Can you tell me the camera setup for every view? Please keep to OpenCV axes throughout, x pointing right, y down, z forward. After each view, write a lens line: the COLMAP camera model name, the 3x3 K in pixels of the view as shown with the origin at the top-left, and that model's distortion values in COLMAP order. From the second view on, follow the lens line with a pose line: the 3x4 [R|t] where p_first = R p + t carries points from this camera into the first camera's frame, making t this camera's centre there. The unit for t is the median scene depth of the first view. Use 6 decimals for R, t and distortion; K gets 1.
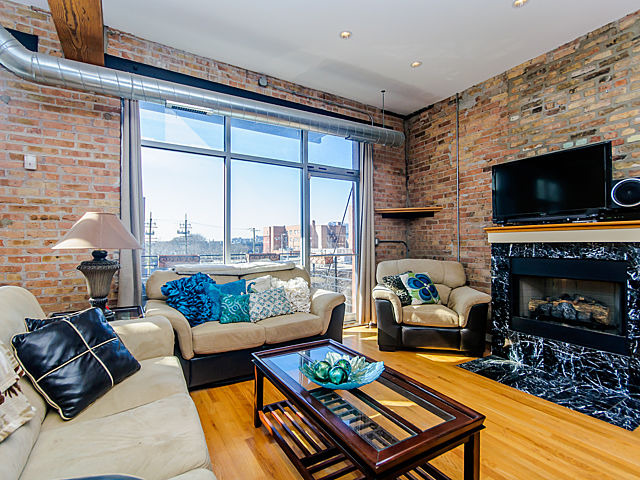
lens RADIAL K [[314.4, 0, 320.0], [0, 314.4, 240.0], [0, 0, 1]] dist [0.000084, -0.000175]
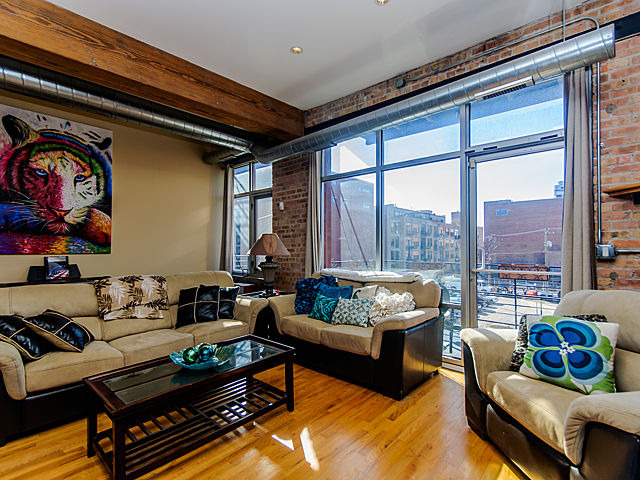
lens RADIAL K [[314.4, 0, 320.0], [0, 314.4, 240.0], [0, 0, 1]] dist [0.000084, -0.000175]
pose [[0.307365, -0.022550, -0.951324, 0.687818], [0.009073, 0.999743, -0.020766, -0.009598], [0.951548, -0.002249, 0.307491, 0.510258]]
